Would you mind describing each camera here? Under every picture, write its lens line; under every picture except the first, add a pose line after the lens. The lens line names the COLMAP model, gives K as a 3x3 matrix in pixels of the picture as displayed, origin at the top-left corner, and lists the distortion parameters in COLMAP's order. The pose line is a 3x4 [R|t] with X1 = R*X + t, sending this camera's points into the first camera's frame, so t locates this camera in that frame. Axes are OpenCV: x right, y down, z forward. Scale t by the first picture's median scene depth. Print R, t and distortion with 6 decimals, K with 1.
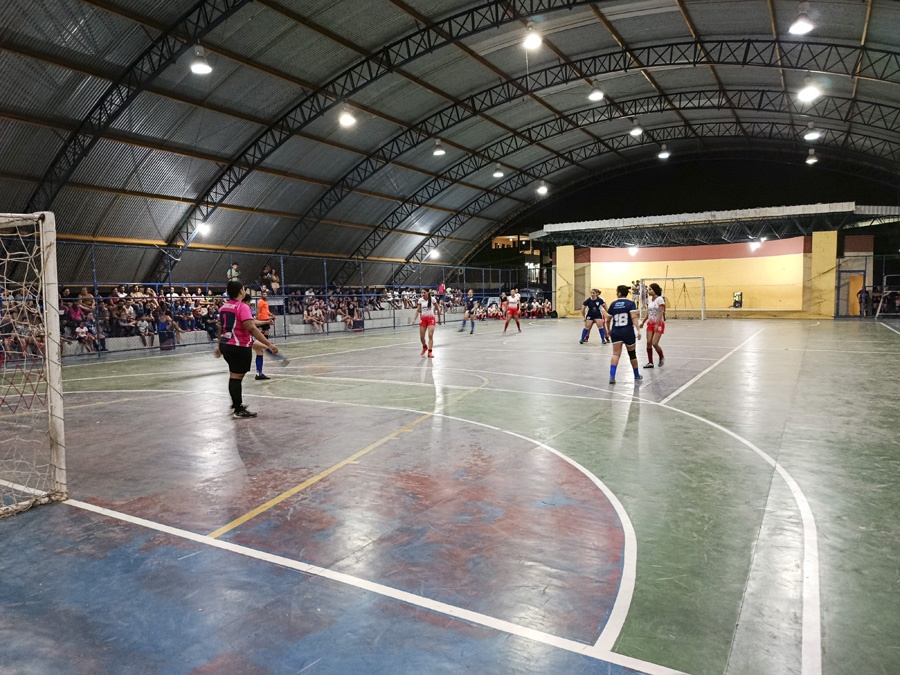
lens RADIAL K [[624.0, 0, 447.7], [0, 624.0, 336.9], [0, 0, 1]] dist [0.040778, -0.042792]
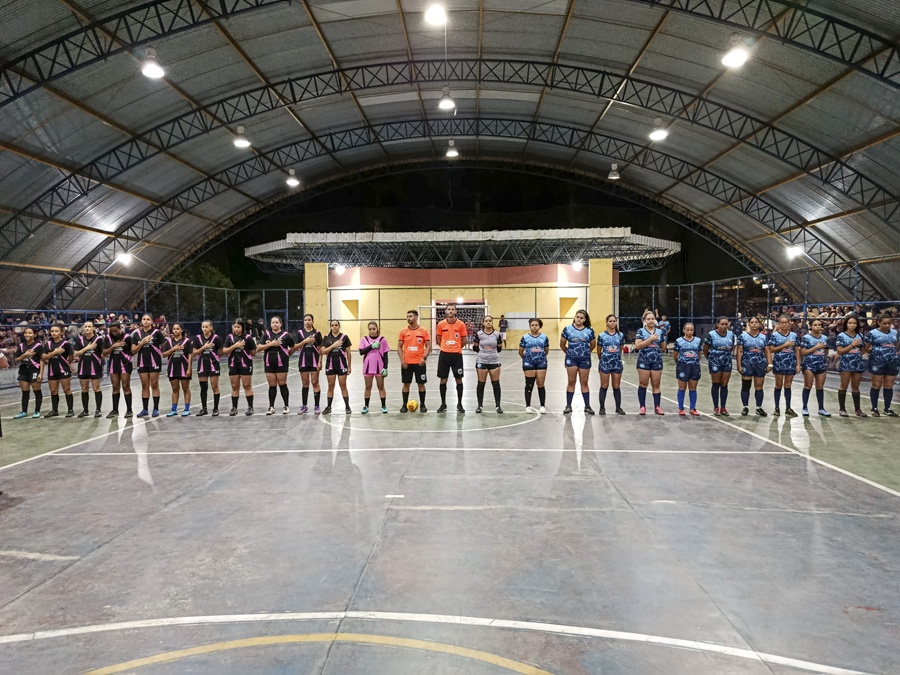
lens RADIAL K [[624.0, 0, 446.1], [0, 624.0, 345.1], [0, 0, 1]] dist [0.040778, -0.042792]
pose [[0.883805, -0.012390, 0.467692, -0.050714], [0.025808, 0.999418, -0.022292, -0.033910], [-0.467143, 0.031772, 0.883611, 0.394544]]
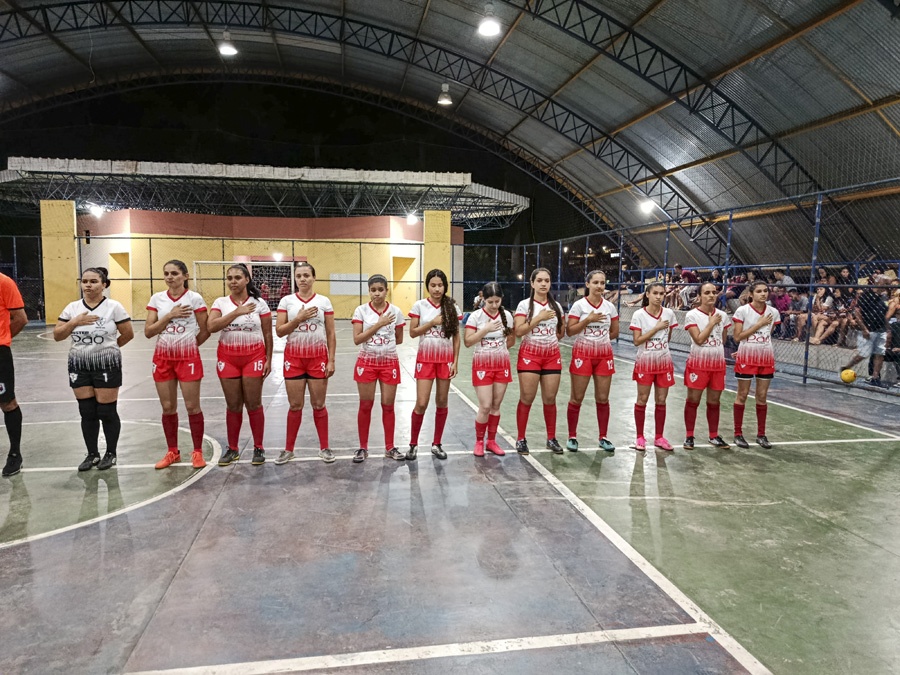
lens RADIAL K [[624.0, 0, 447.8], [0, 624.0, 343.9], [0, 0, 1]] dist [0.040778, -0.042792]
pose [[0.764892, -0.044490, 0.642620, 0.142303], [0.026001, 0.998931, 0.038210, -0.043109], [-0.643634, -0.012518, 0.765231, 0.537836]]
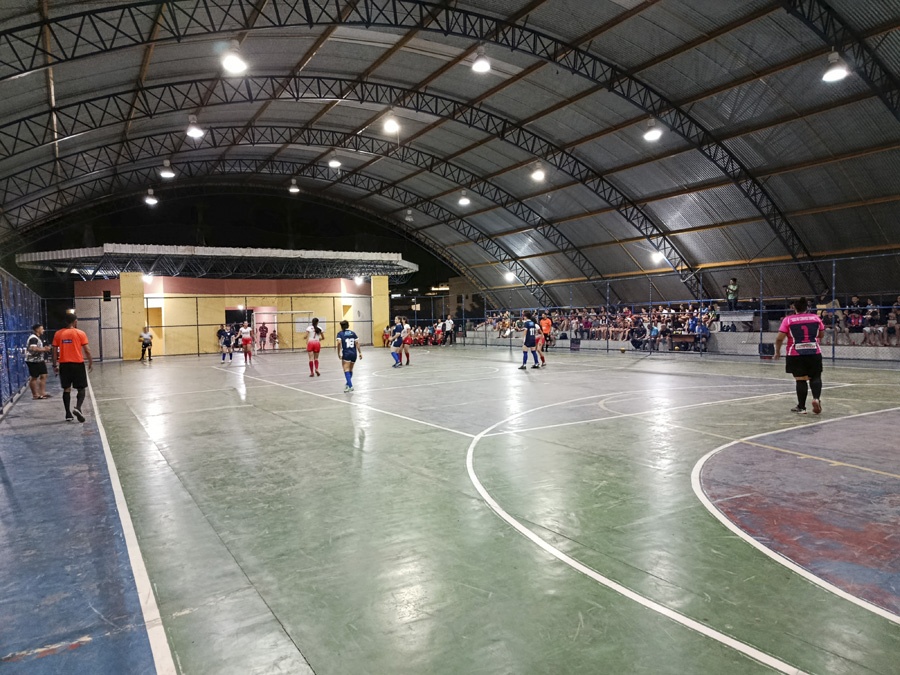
lens RADIAL K [[624.0, 0, 448.5], [0, 624.0, 342.1], [0, 0, 1]] dist [0.040778, -0.042792]
pose [[0.486144, -0.025966, 0.873493, -0.530546], [0.077059, 0.996938, -0.013251, -0.017789], [-0.870474, 0.073753, 0.486657, 0.409628]]
